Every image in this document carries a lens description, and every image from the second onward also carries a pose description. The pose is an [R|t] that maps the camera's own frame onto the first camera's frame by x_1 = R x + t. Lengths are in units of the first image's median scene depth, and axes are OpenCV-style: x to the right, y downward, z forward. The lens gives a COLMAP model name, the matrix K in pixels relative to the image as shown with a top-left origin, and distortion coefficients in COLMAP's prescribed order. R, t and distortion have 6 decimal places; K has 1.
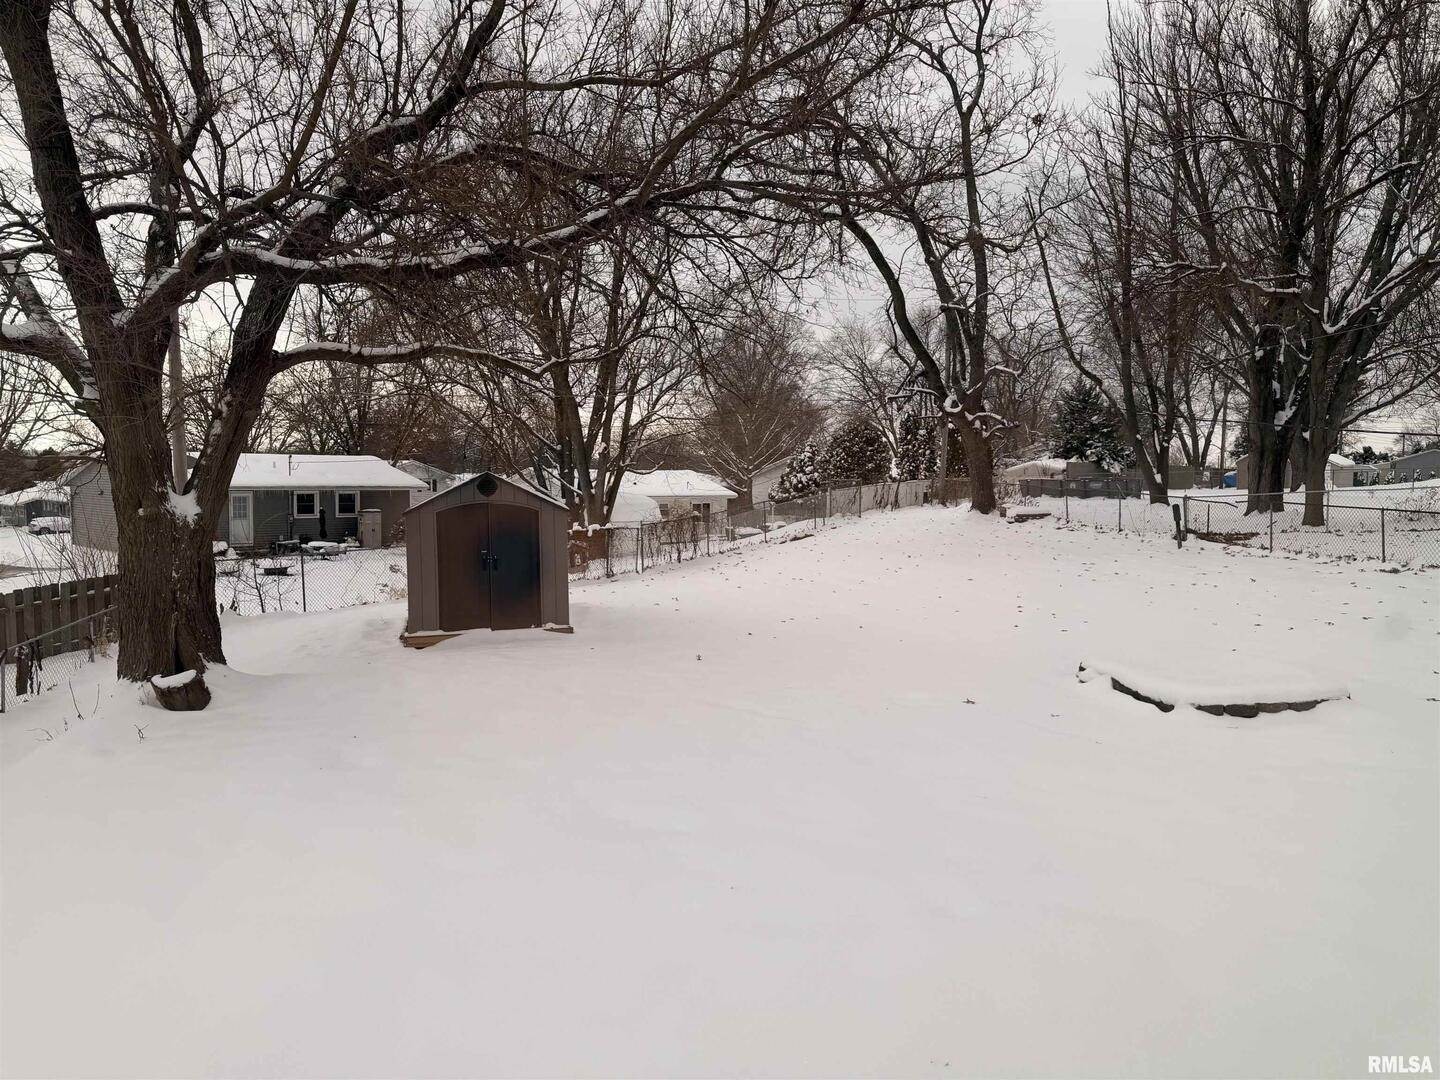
lens RADIAL K [[1002.1, 0, 720.7], [0, 1002.1, 540.3], [0, 0, 1]] dist [0.009411, -0.000342]
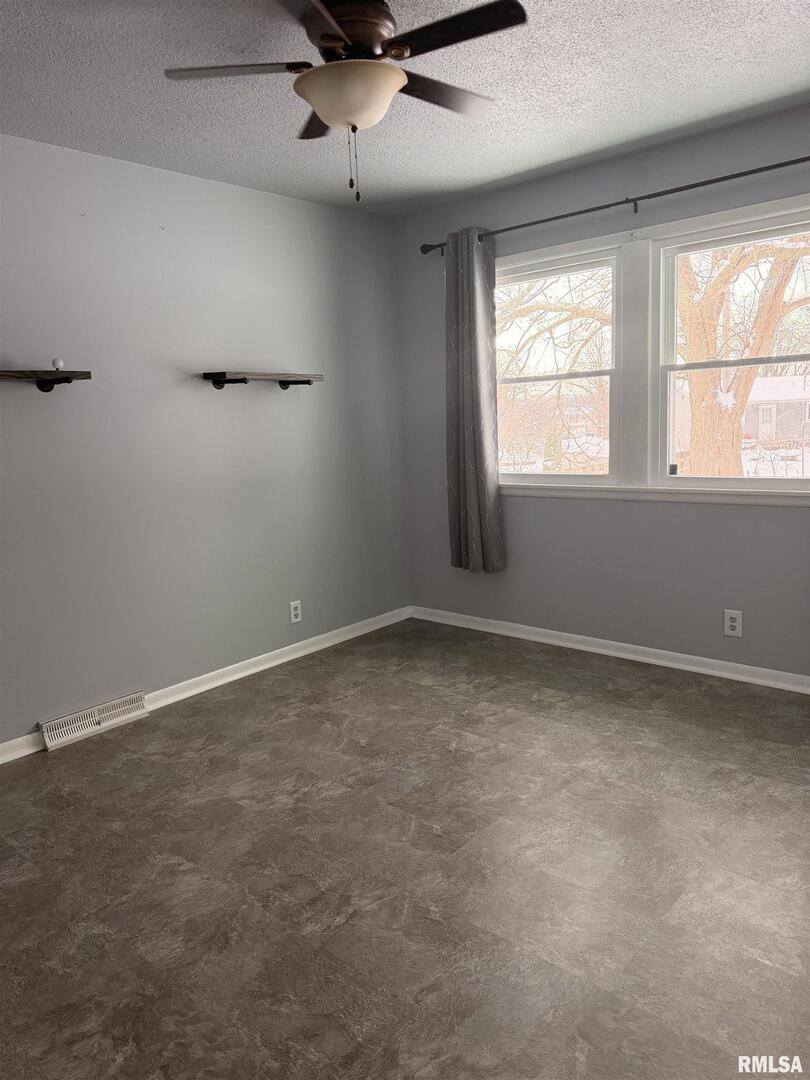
lens RADIAL K [[751.6, 0, 403.3], [0, 751.6, 540.1], [0, 0, 1]] dist [0.009411, -0.000342]
pose [[0.621969, 0.086544, -0.778245, 0.145141], [0.003744, 0.993534, 0.113476, 0.050932], [0.783033, -0.073492, 0.617623, -0.248754]]
